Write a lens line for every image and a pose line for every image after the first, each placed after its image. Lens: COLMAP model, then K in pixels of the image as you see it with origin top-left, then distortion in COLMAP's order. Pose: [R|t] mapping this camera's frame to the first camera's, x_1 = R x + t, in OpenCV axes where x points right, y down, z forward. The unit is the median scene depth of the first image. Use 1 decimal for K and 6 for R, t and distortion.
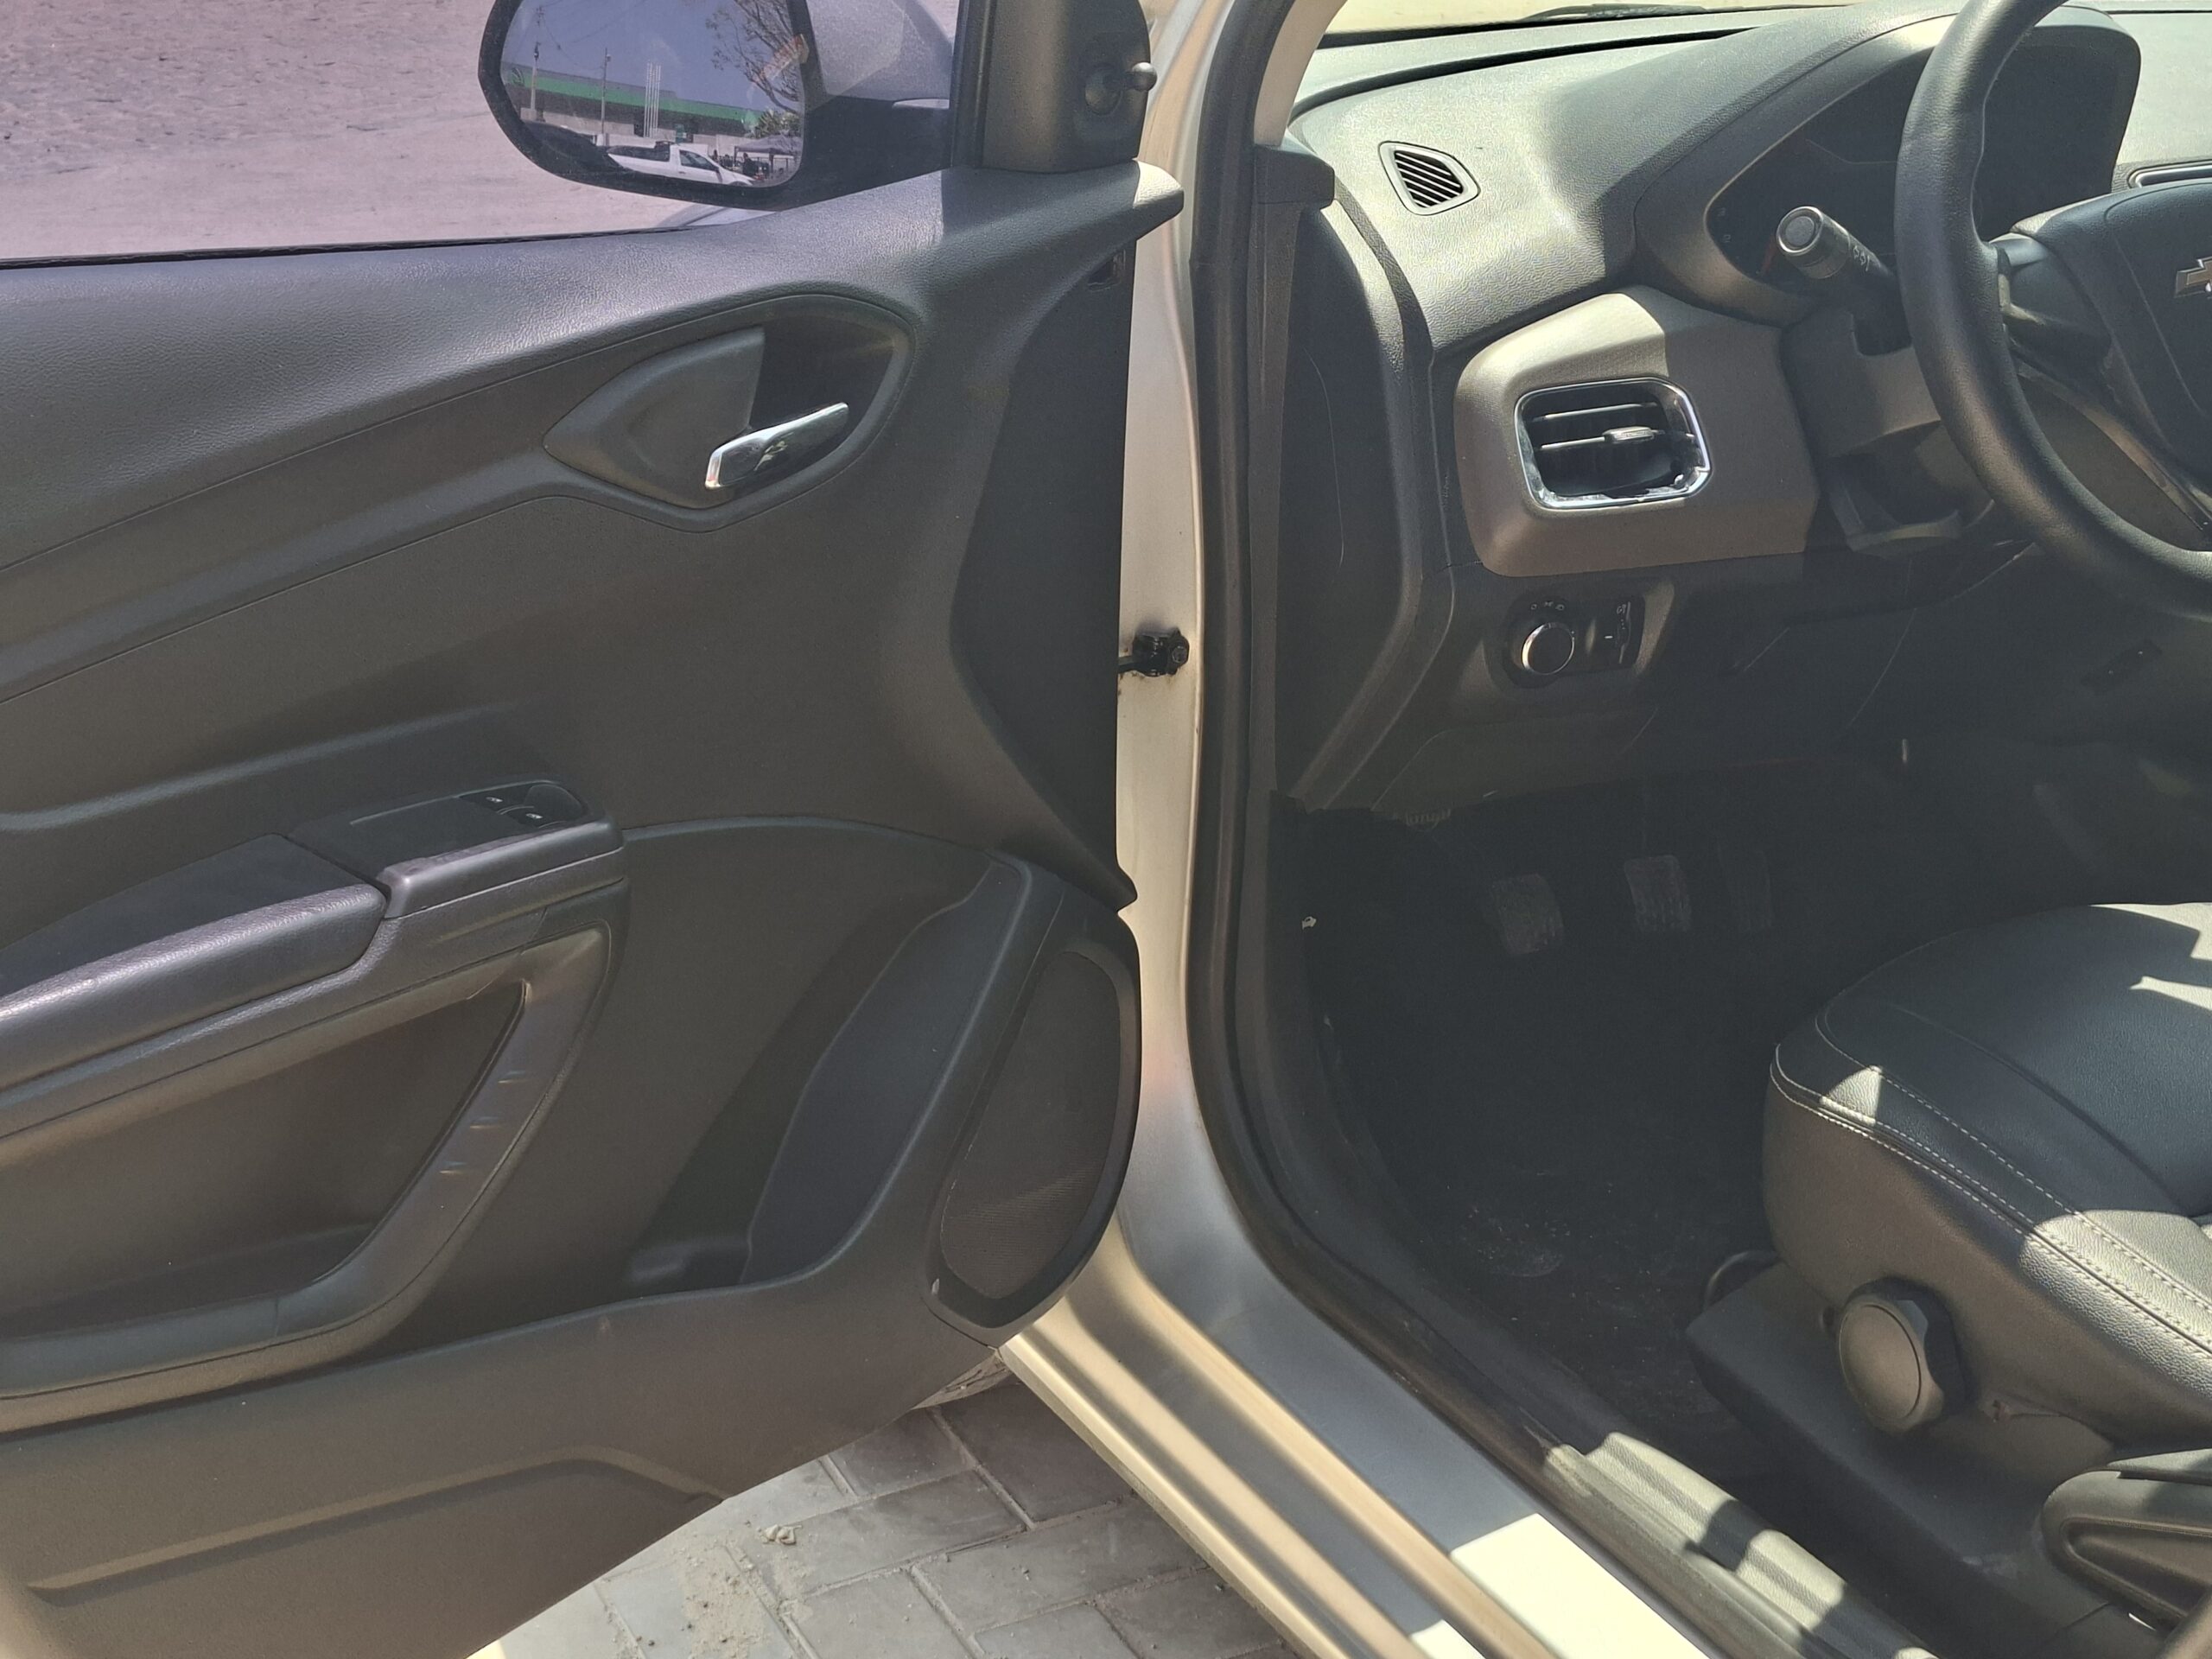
lens RADIAL K [[3001.3, 0, 1100.4], [0, 3001.3, 832.6], [0, 0, 1]] dist [0.148448, -0.322906]
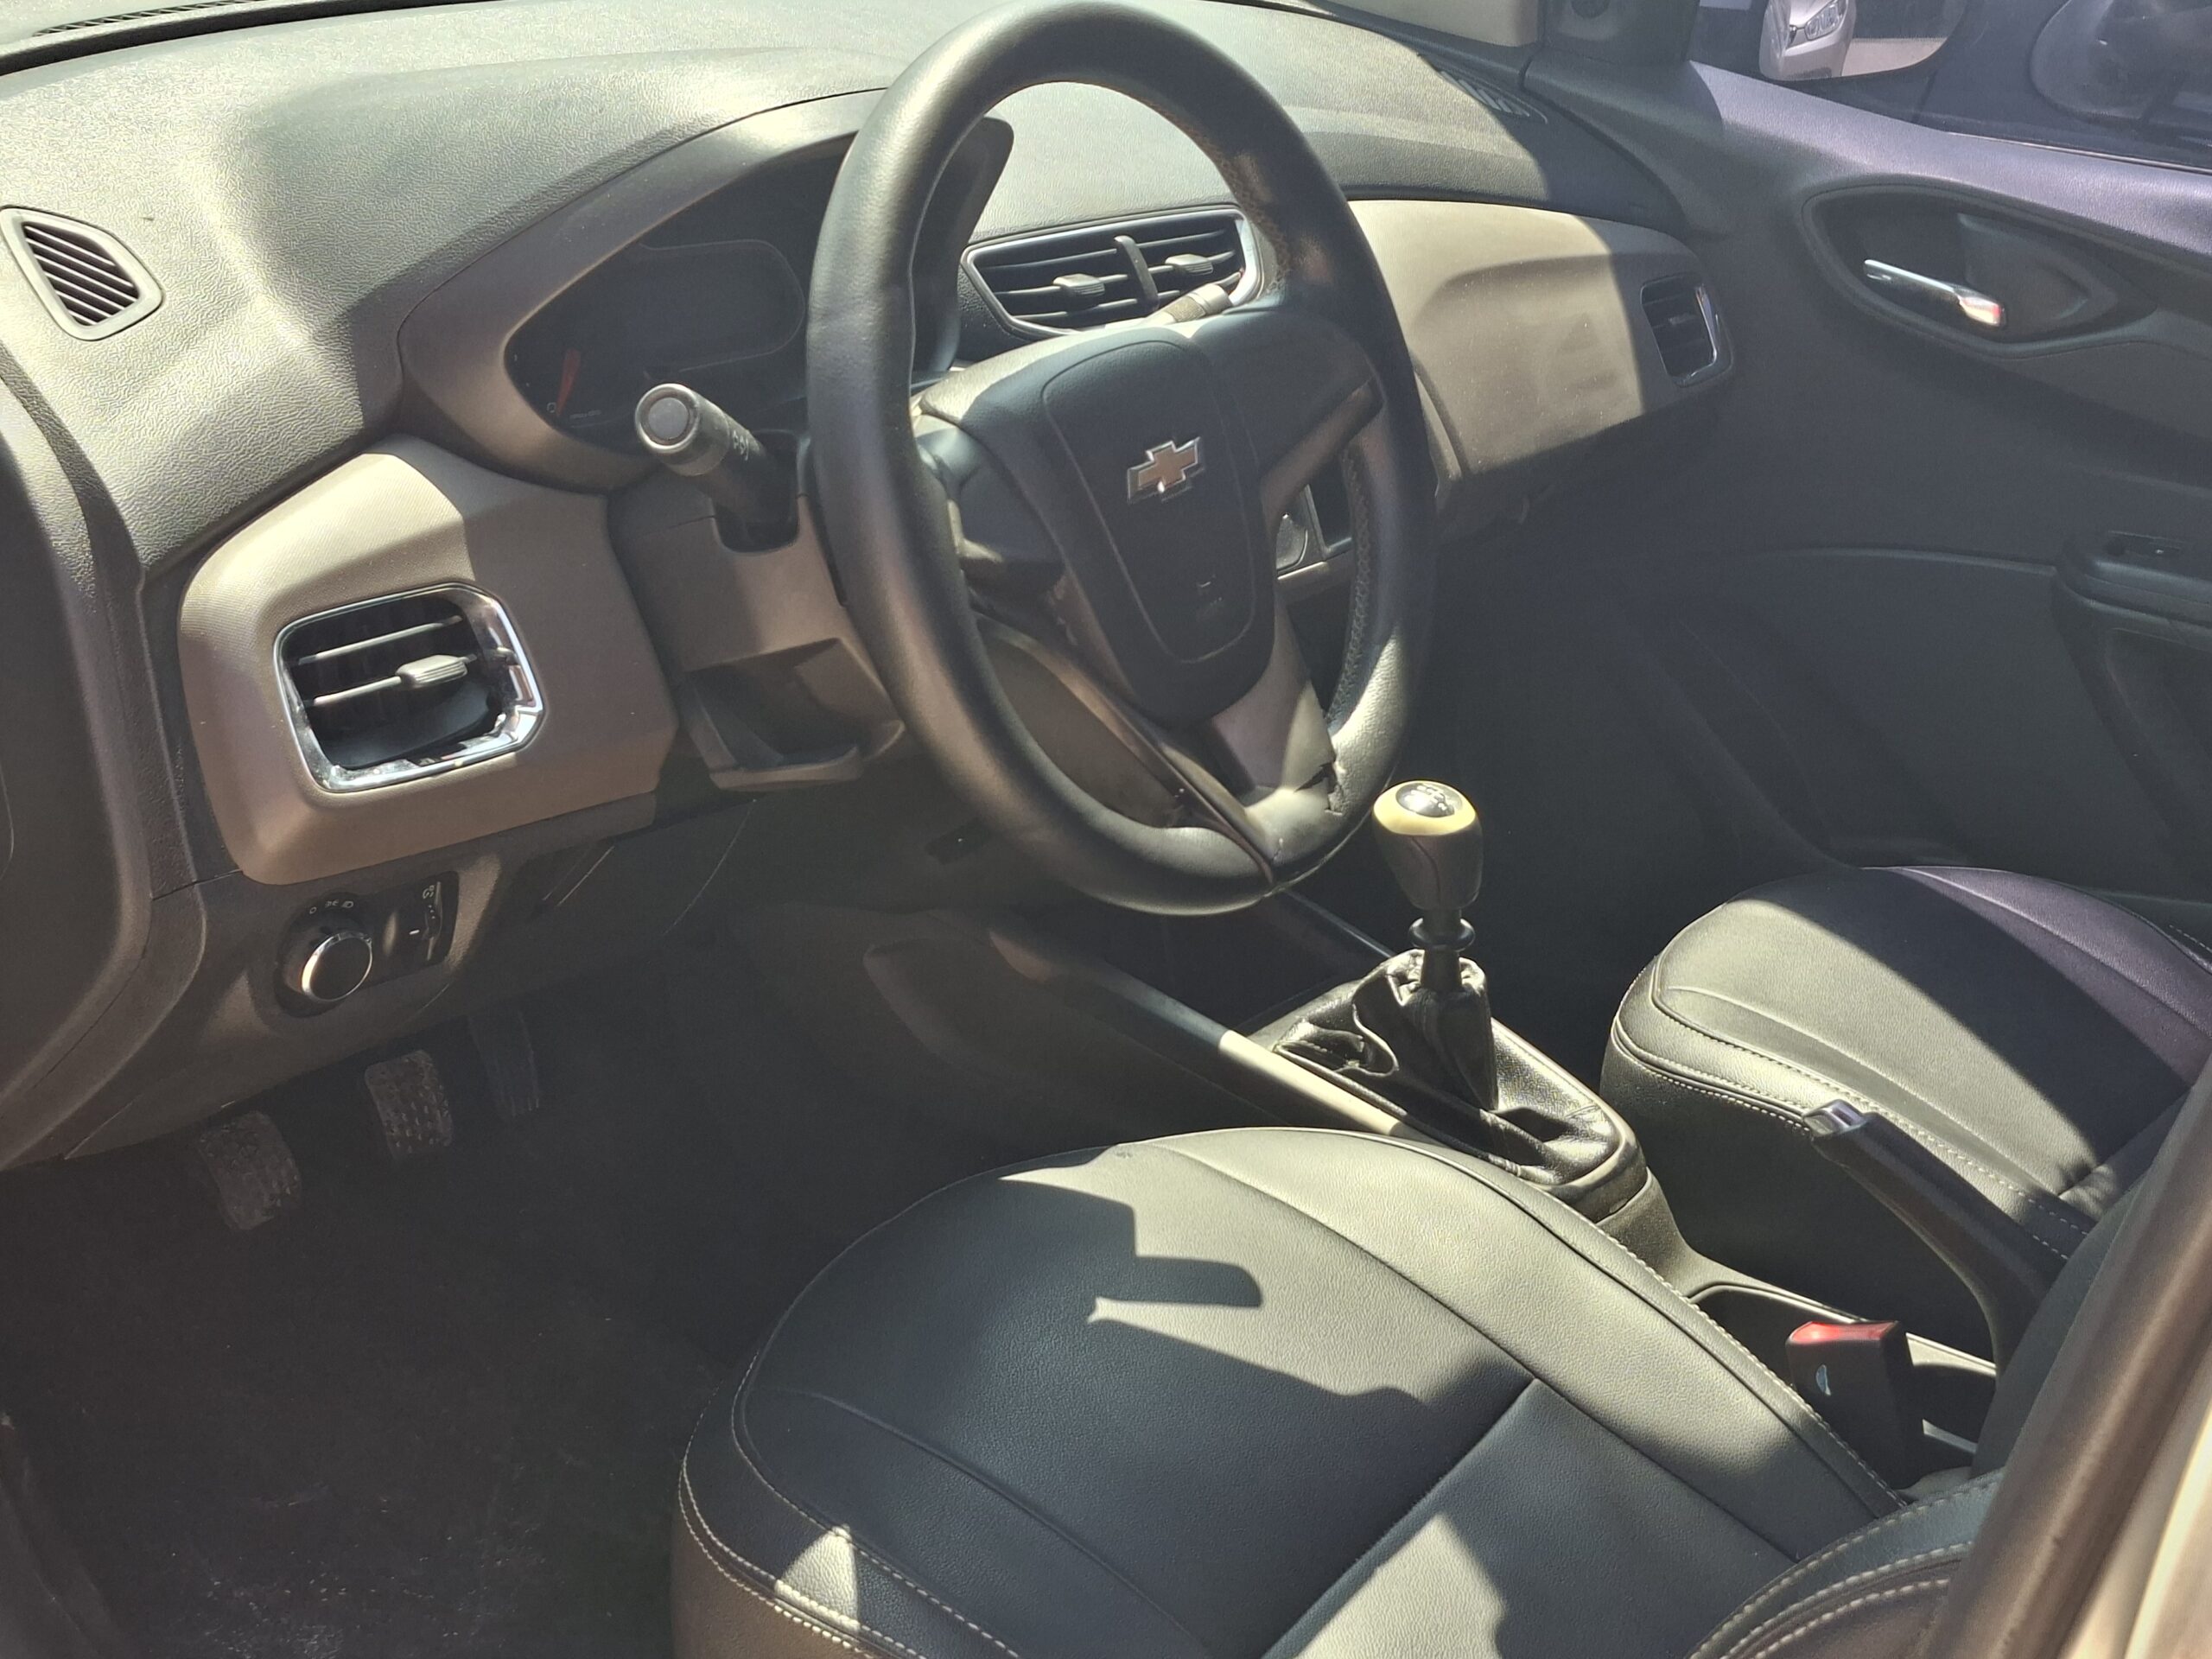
lens RADIAL K [[3001.3, 0, 1100.4], [0, 3001.3, 832.6], [0, 0, 1]] dist [0.148448, -0.322906]
pose [[0.882046, -0.088139, 0.462847, -0.021292], [0.047823, 0.994022, 0.098154, -0.156163], [-0.468731, -0.064441, 0.880987, 0.287952]]
